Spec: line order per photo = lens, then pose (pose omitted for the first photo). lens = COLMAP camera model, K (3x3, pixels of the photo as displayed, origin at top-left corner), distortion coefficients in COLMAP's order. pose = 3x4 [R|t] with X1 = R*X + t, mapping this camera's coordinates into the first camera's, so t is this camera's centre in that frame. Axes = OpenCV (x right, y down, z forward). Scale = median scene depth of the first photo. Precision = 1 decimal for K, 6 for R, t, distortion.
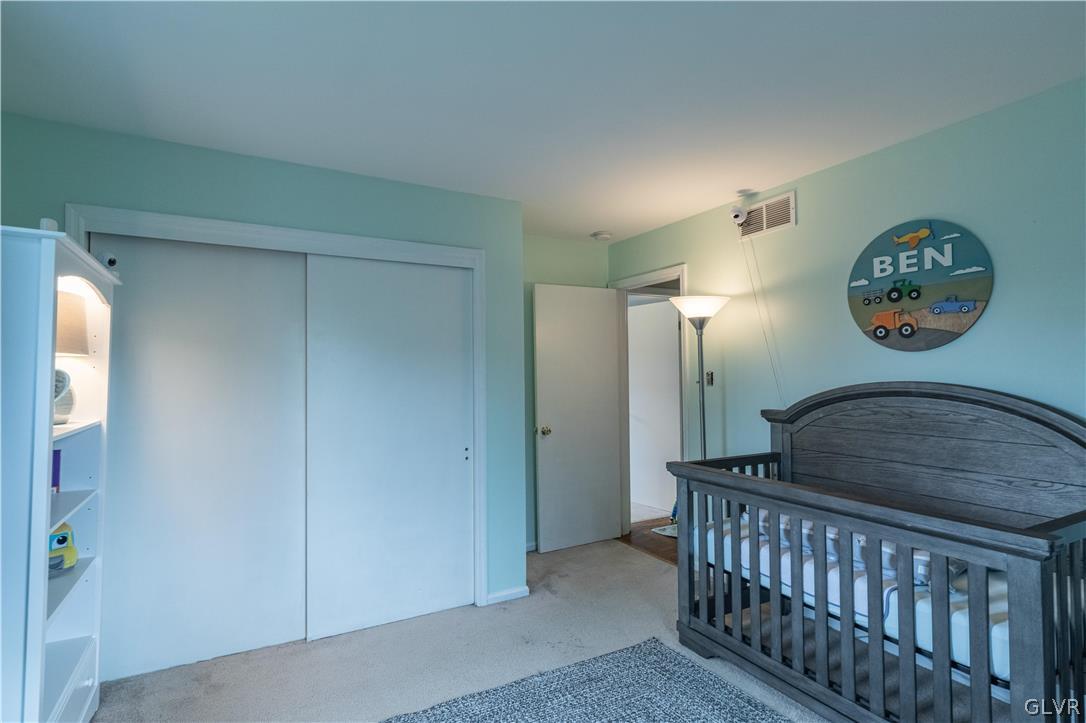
lens RADIAL K [[536.1, 0, 542.3], [0, 536.1, 358.5], [0, 0, 1]] dist [0.000126, 0.001306]
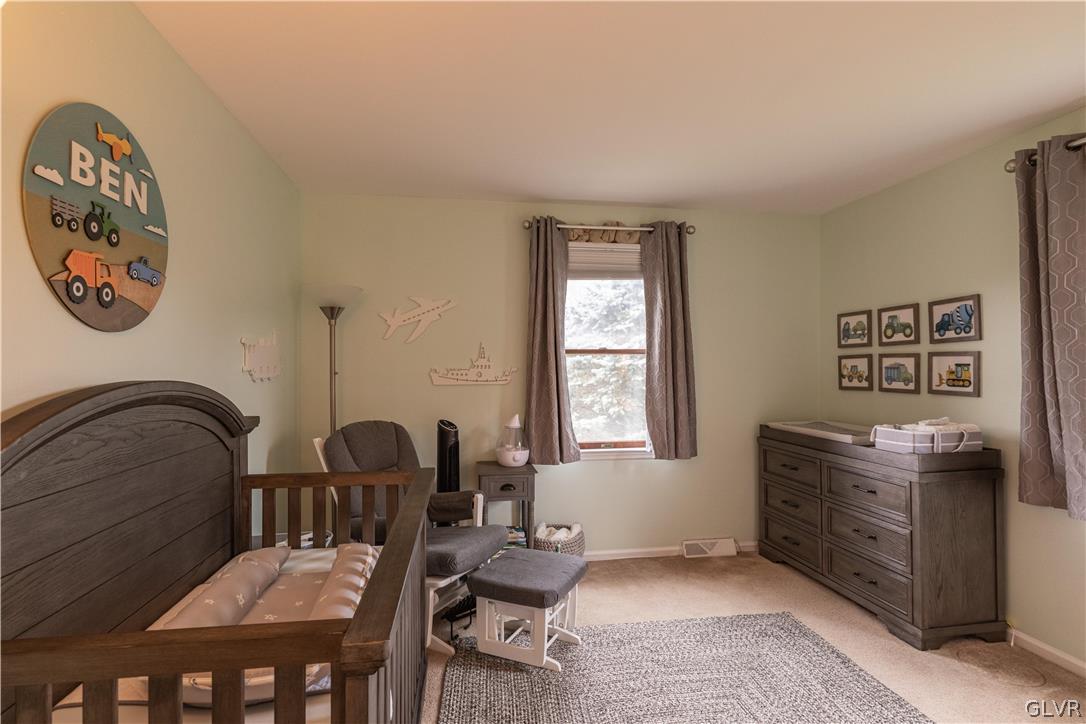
lens RADIAL K [[536.1, 0, 543.2], [0, 536.1, 359.3], [0, 0, 1]] dist [0.000126, 0.001306]
pose [[-0.938427, 0.009233, 0.345353, 0.031084], [-0.005026, 0.999172, -0.040369, 0.038280], [-0.345440, -0.039619, -0.937604, 1.353339]]
